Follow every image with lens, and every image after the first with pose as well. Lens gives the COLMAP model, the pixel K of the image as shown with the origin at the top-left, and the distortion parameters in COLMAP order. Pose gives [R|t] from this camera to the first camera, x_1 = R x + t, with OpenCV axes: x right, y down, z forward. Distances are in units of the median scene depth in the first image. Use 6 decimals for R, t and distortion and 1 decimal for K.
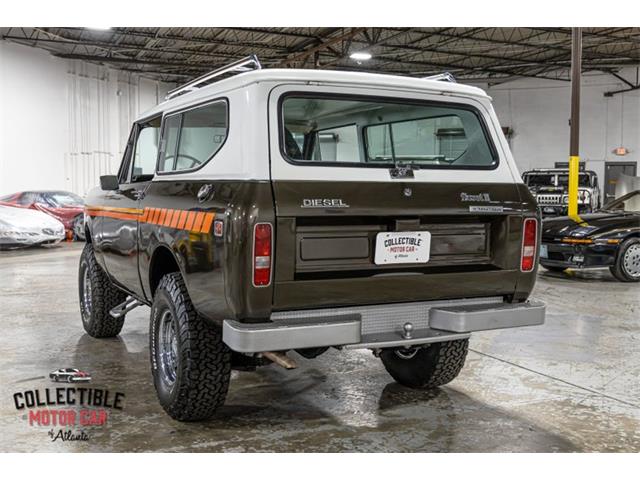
lens RADIAL K [[754.1, 0, 319.5], [0, 754.1, 239.3], [0, 0, 1]] dist [0.015643, 0.000000]
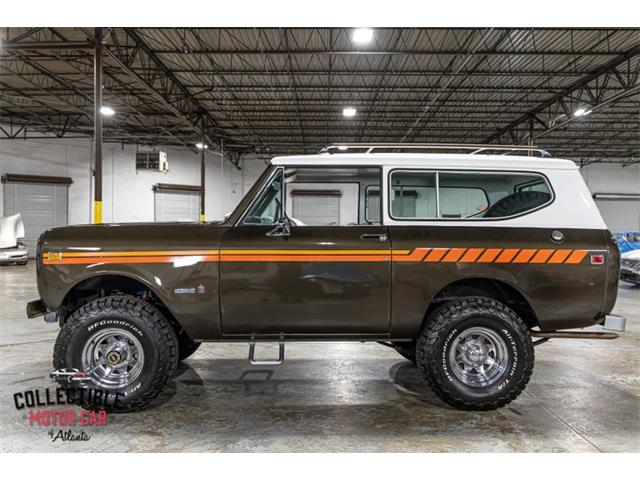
lens RADIAL K [[621.0, 0, 319.8], [0, 621.0, 239.1], [0, 0, 1]] dist [0.010132, 0.000000]
pose [[0.395284, -0.012309, 0.918476, -1.392157], [0.053174, 0.998540, -0.009503, -0.066325], [-0.917018, 0.052596, 0.395362, 0.898495]]
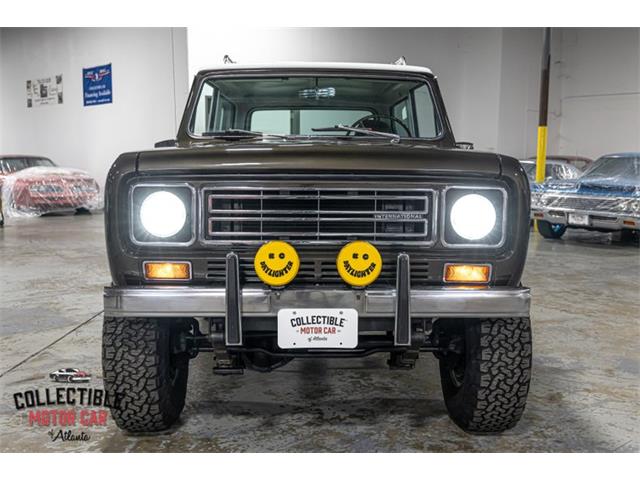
lens RADIAL K [[711.1, 0, 331.1], [0, 711.1, 237.1], [0, 0, 1]] dist [0.009686, 0.000000]
pose [[-0.914365, -0.055809, 0.401026, -0.667379], [0.015137, 0.985051, 0.171599, -0.168963], [-0.404608, 0.162974, -0.899851, 2.558853]]
